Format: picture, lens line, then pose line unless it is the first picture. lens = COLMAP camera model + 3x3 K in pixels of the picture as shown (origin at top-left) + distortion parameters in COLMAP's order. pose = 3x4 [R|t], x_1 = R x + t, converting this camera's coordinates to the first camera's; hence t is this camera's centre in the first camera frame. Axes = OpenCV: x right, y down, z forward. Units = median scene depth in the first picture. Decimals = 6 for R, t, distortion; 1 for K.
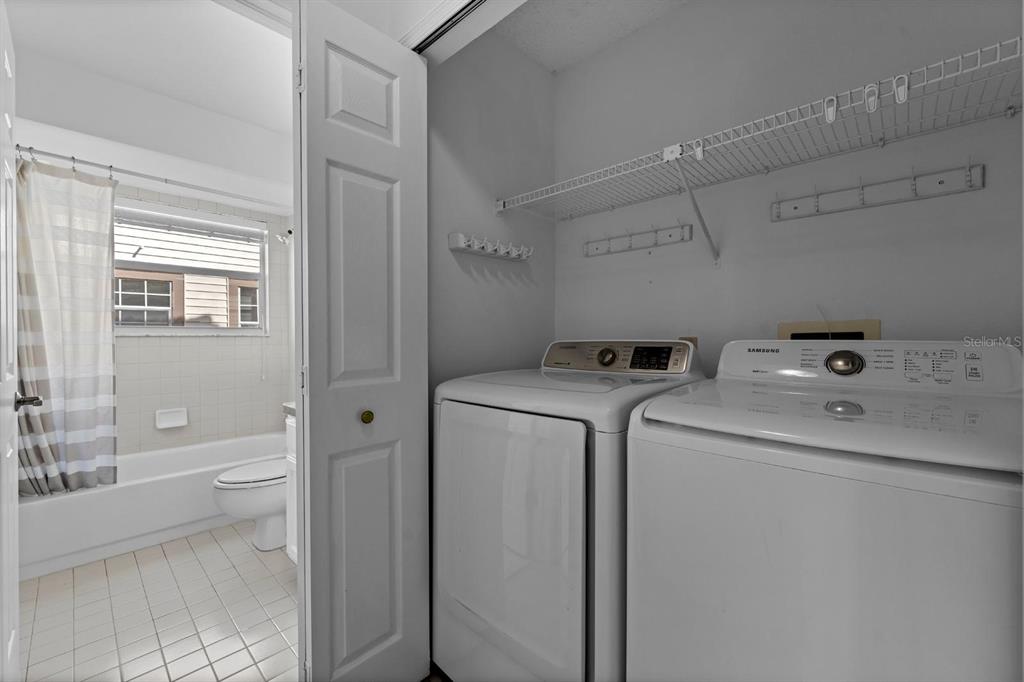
lens RADIAL K [[416.8, 0, 510.6], [0, 416.8, 339.8], [0, 0, 1]] dist [-0.001802, 0.000144]
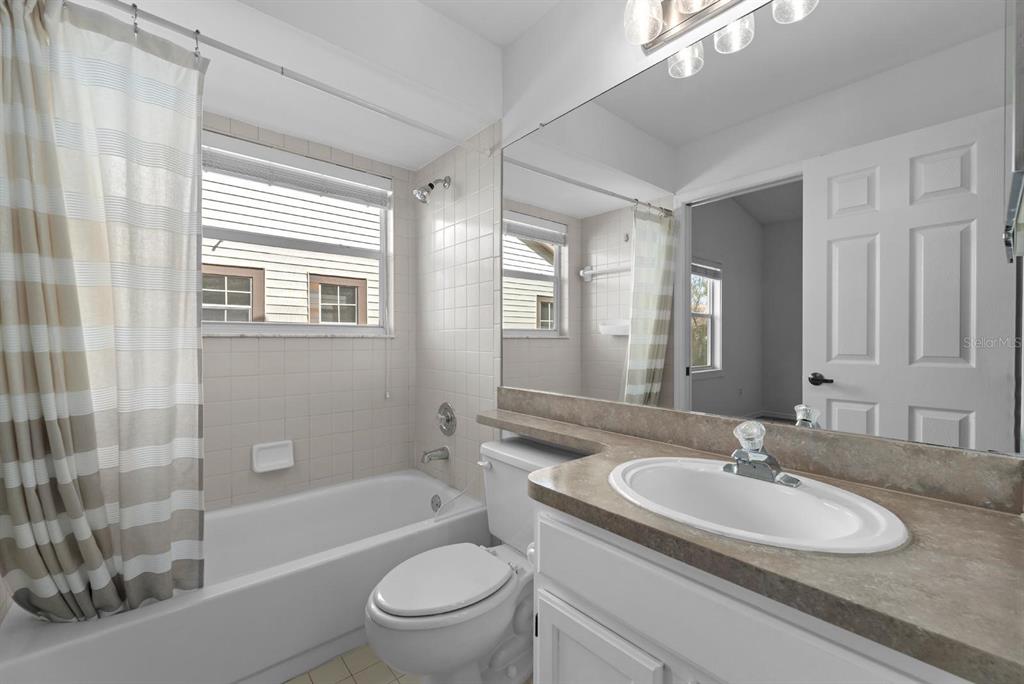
lens RADIAL K [[416.7, 0, 512.0], [0, 416.7, 342.0], [0, 0, 1]] dist [-0.000826, -0.000237]
pose [[0.994451, 0.002392, -0.105175, -0.475435], [-0.002579, 0.999995, -0.001646, -0.000048], [0.105170, 0.001908, 0.994452, 0.484173]]
